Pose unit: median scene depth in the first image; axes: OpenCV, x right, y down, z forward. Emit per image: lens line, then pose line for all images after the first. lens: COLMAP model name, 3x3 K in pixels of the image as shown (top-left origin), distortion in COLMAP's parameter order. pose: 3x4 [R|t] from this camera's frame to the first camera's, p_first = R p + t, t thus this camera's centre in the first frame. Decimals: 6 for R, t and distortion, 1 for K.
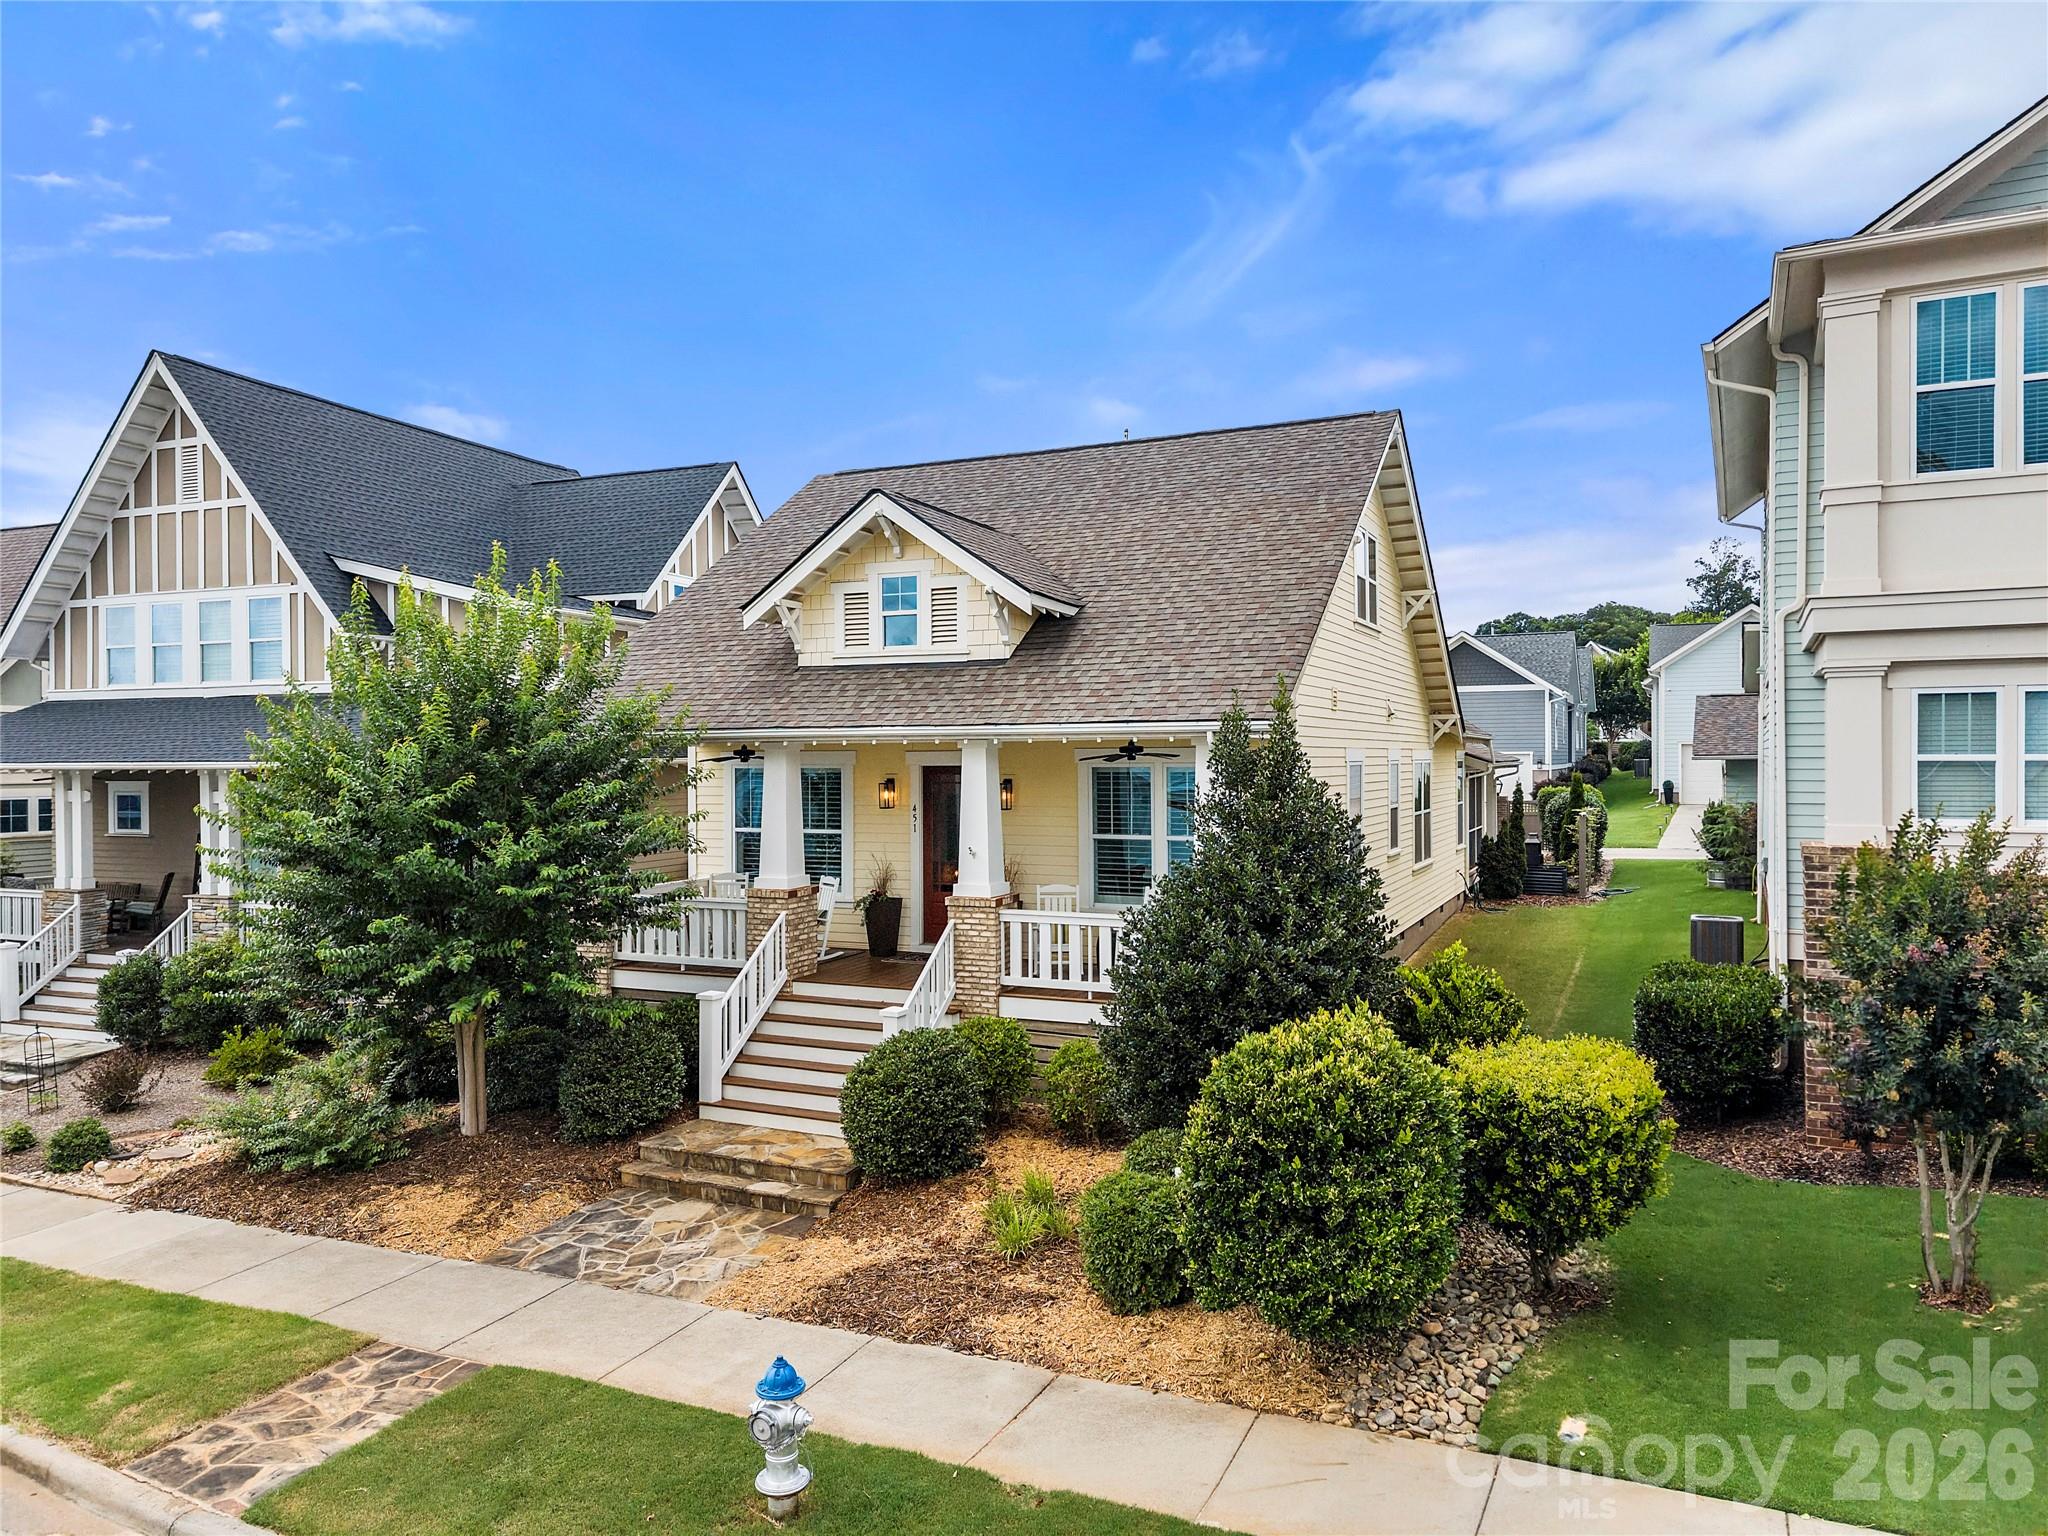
lens RADIAL K [[1401.0, 0, 1024.0], [0, 1401.0, 768.0], [0, 0, 1]] dist [0.003157, -0.001640]
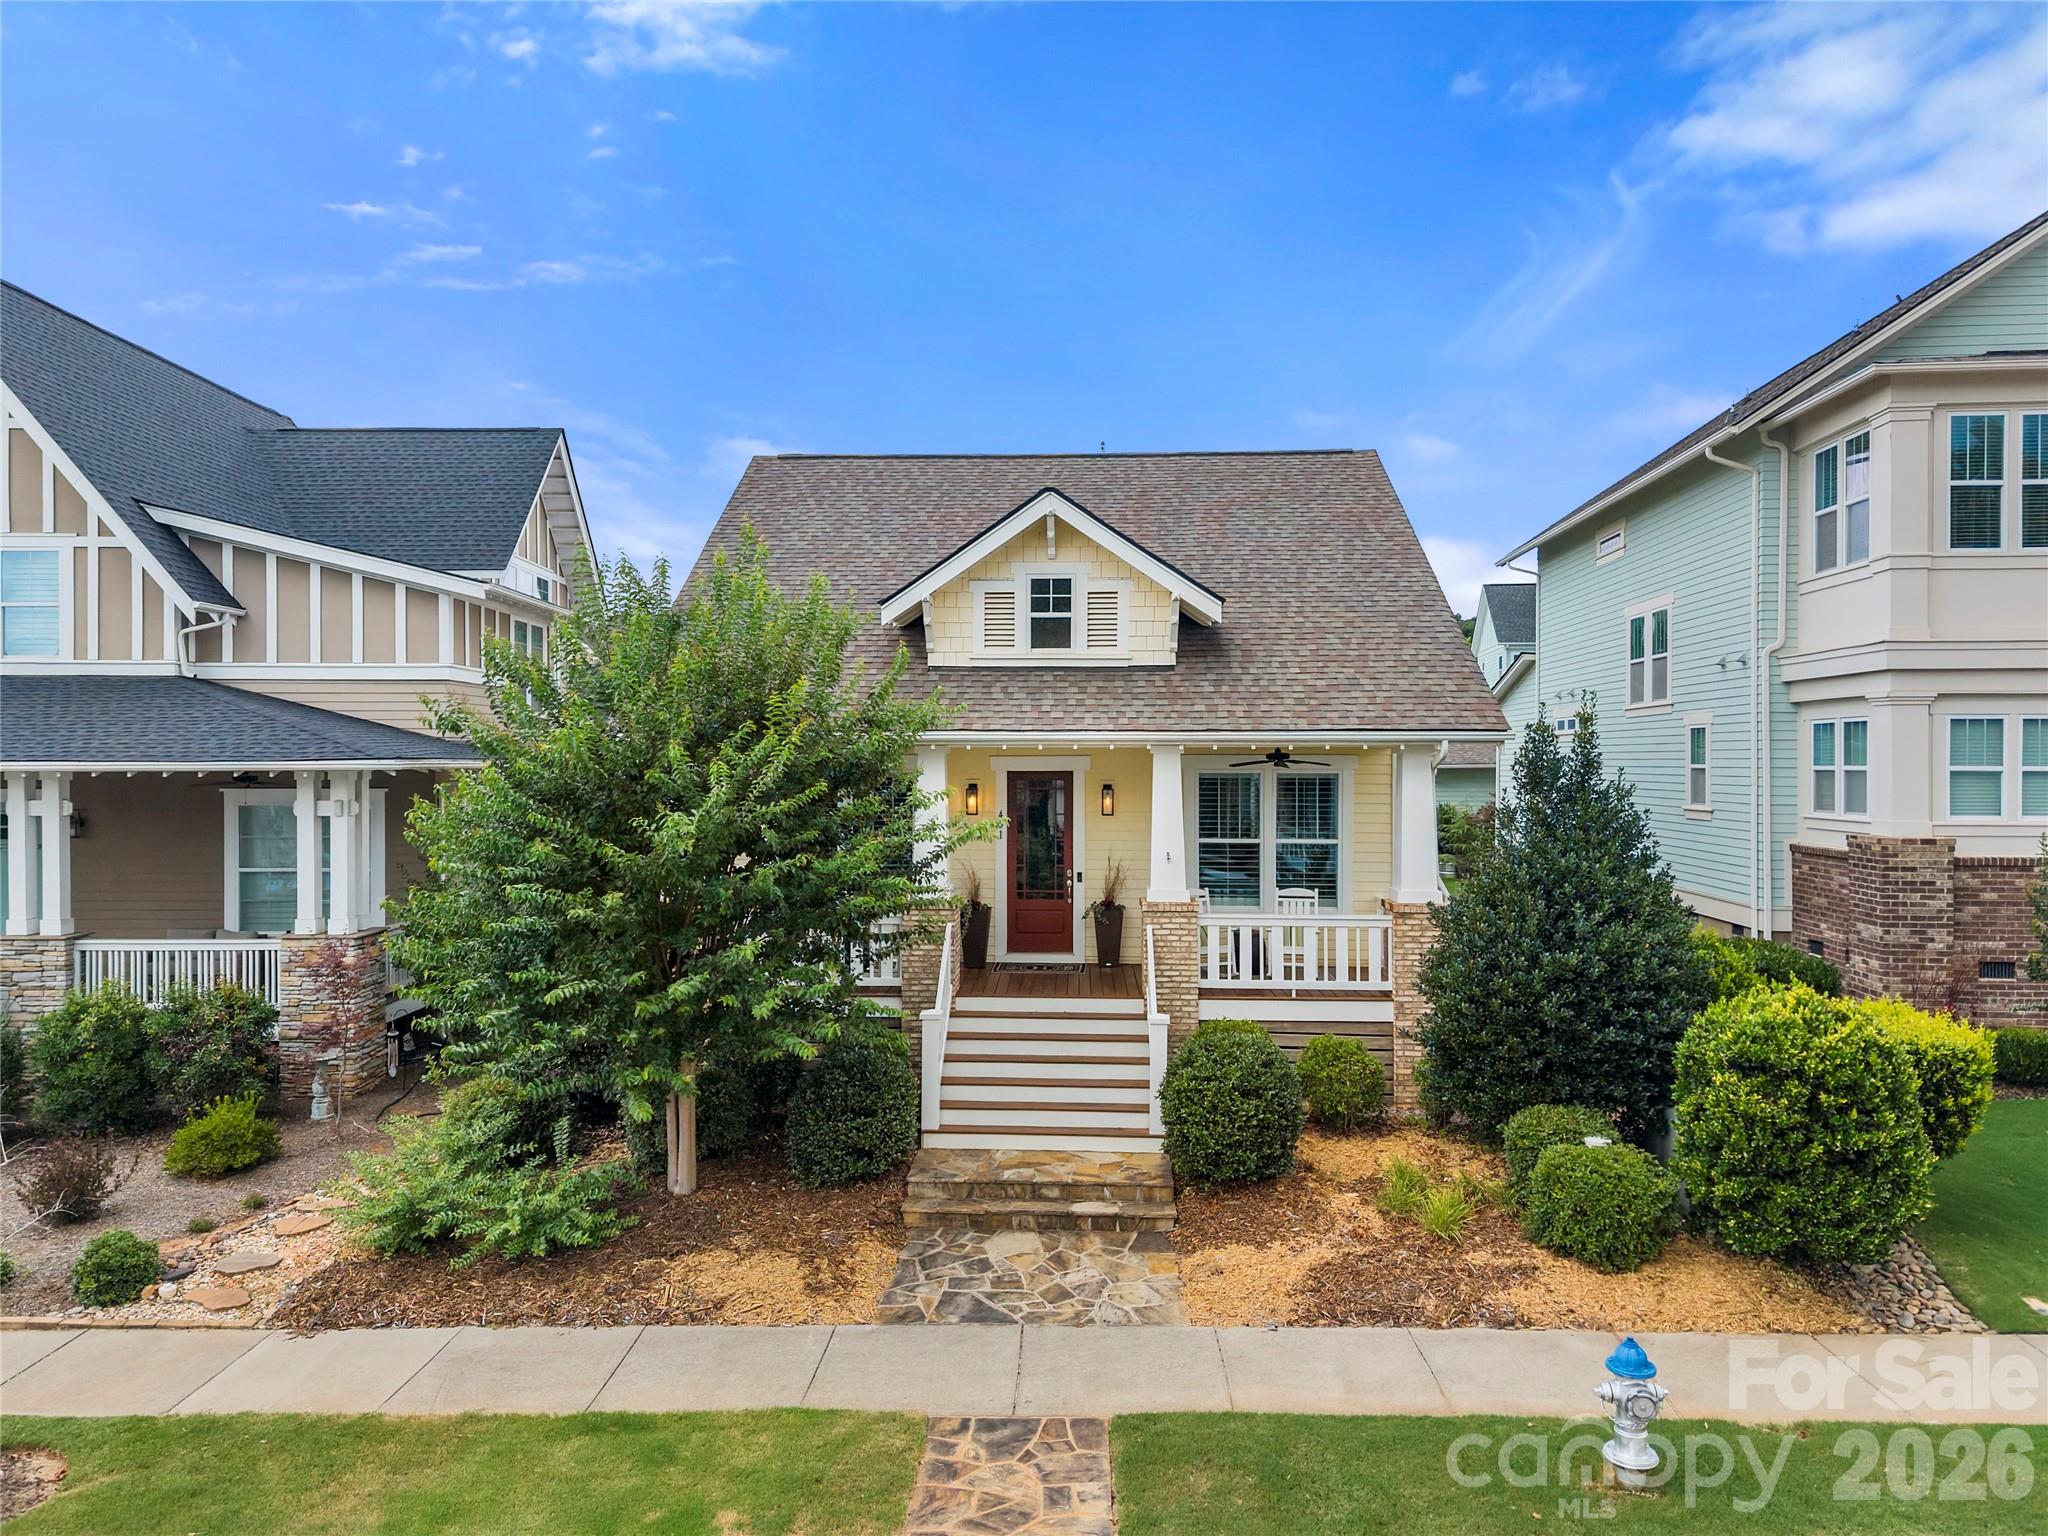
lens RADIAL K [[1415.3, 0, 1024.0], [0, 1415.3, 768.0], [0, 0, 1]] dist [0.006693, -0.003006]
pose [[0.921873, 0.004449, 0.387467, -0.604837], [-0.003863, 0.999990, -0.002291, -0.001602], [-0.387473, 0.000615, 0.921881, 0.117499]]
